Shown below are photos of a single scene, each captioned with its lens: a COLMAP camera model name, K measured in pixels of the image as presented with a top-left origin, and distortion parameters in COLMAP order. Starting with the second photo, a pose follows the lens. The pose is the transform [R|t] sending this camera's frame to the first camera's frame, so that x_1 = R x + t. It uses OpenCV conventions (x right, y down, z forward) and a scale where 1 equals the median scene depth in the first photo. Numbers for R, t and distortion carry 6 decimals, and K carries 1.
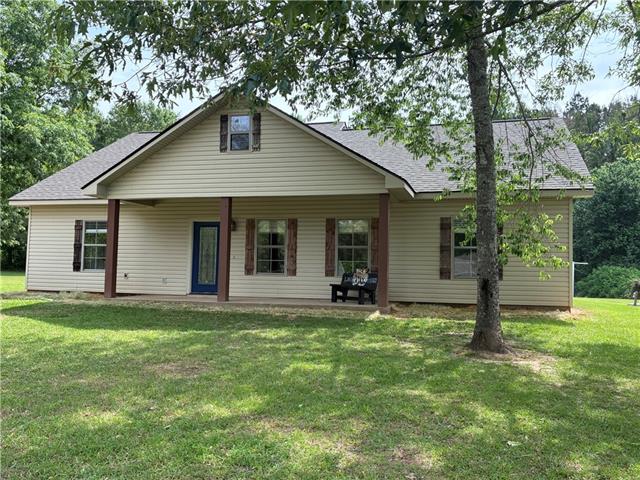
lens RADIAL K [[569.1, 0, 320.0], [0, 569.1, 240.0], [0, 0, 1]] dist [0.122259, -0.296253]
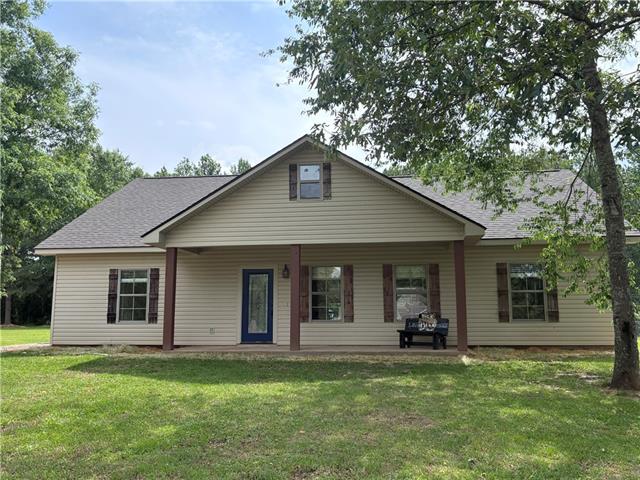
lens RADIAL K [[569.1, 0, 320.0], [0, 569.1, 240.0], [0, 0, 1]] dist [0.122259, -0.296253]
pose [[0.989543, -0.003645, 0.144193, -0.249430], [0.014554, 0.997102, -0.074674, -0.007375], [-0.143503, 0.075992, 0.986728, 0.006948]]
